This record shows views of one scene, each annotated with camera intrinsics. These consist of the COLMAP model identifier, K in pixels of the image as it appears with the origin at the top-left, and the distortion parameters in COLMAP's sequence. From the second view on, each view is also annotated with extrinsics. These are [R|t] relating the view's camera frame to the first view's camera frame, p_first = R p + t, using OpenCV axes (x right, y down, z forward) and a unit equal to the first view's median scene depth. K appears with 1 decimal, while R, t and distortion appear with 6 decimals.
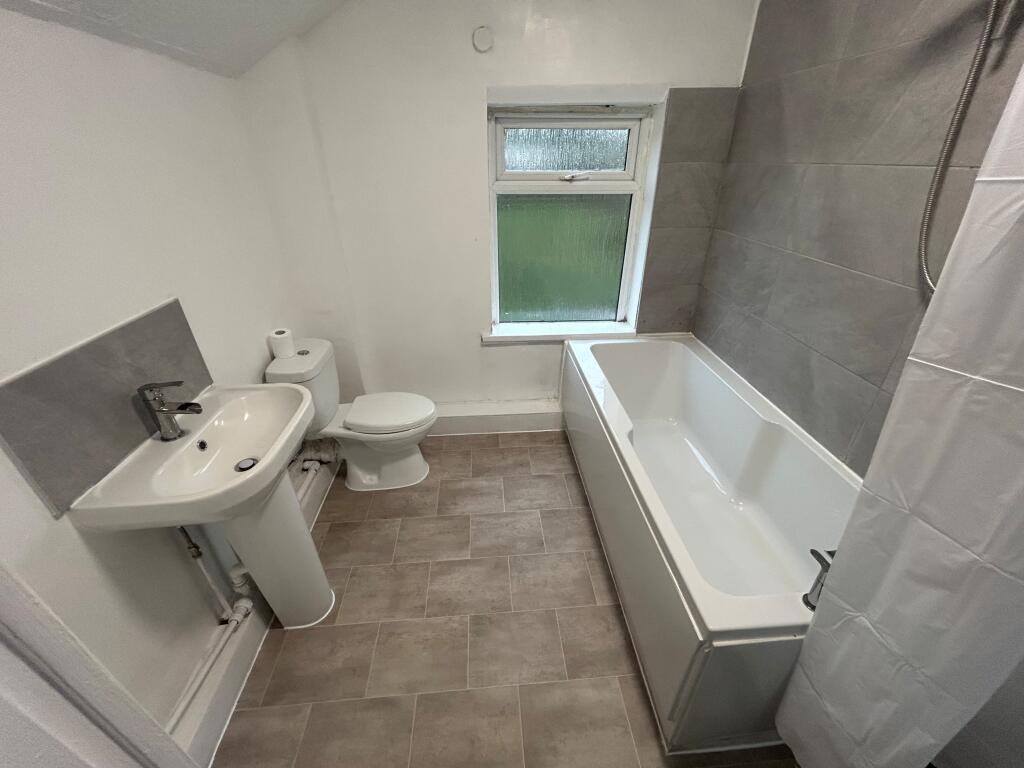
lens RADIAL K [[407.3, 0, 510.8], [0, 407.3, 391.1], [0, 0, 1]] dist [-0.001262, -0.001491]
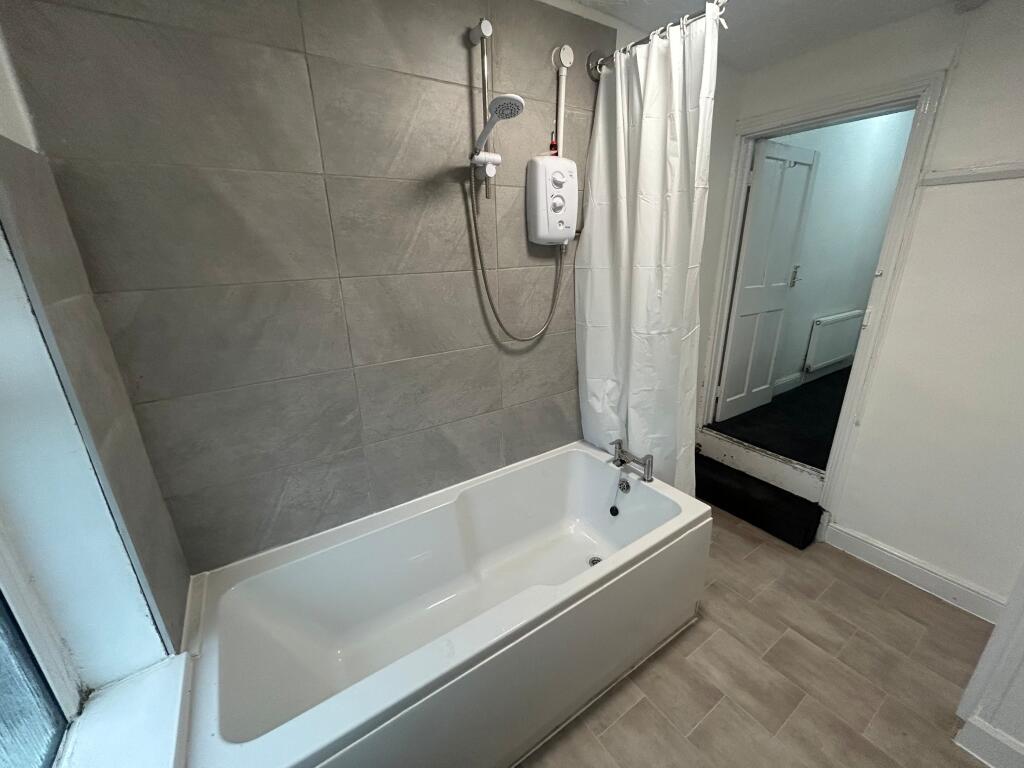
lens RADIAL K [[407.3, 0, 510.4], [0, 407.3, 387.4], [0, 0, 1]] dist [-0.001262, -0.001491]
pose [[-0.498545, -0.259231, 0.827195, -0.227109], [0.459504, 0.730119, 0.505749, -0.622613], [-0.735057, 0.632238, -0.244880, 1.028593]]
